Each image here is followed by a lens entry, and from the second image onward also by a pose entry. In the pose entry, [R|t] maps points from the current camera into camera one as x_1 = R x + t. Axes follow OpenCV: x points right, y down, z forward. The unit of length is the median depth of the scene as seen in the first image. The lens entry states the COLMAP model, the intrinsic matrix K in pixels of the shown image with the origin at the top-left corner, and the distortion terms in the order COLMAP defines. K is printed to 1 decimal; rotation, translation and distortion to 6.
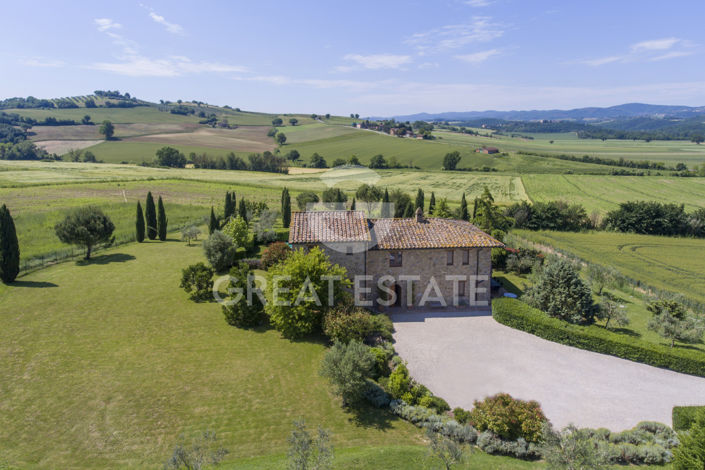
lens RADIAL K [[429.6, 0, 352.5], [0, 429.6, 235.0], [0, 0, 1]] dist [-0.006427, 0.001448]
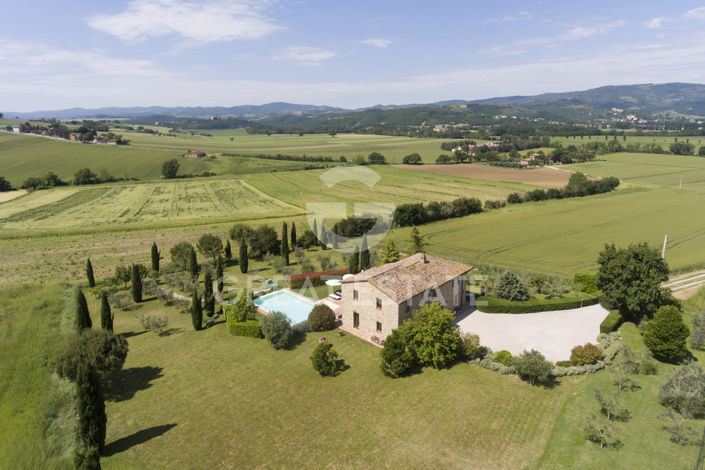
lens RADIAL K [[416.4, 0, 352.5], [0, 416.4, 235.0], [0, 0, 1]] dist [-0.010962, 0.001477]
pose [[0.736696, -0.181723, 0.651349, -0.075438], [0.167374, 0.982245, 0.084736, -0.023034], [-0.655183, 0.046594, 0.754032, 0.008103]]
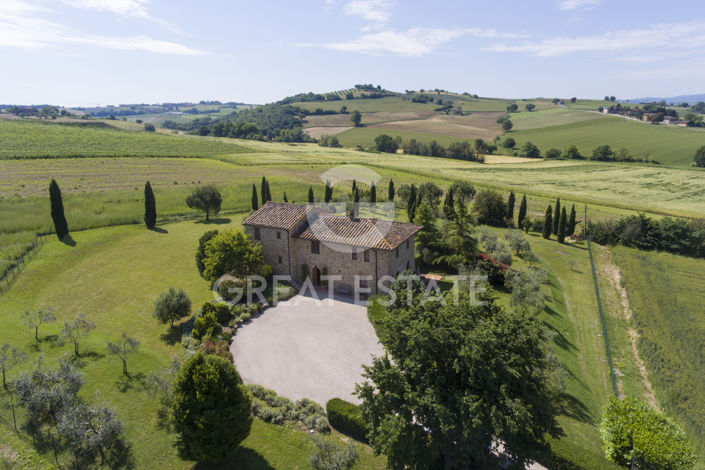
lens RADIAL K [[416.4, 0, 352.5], [0, 416.4, 235.0], [0, 0, 1]] dist [-0.010962, 0.001477]
pose [[0.844499, 0.135140, -0.518226, 0.061158], [-0.113243, 0.990820, 0.073840, -0.005957], [0.523447, -0.003672, 0.852050, 0.002762]]
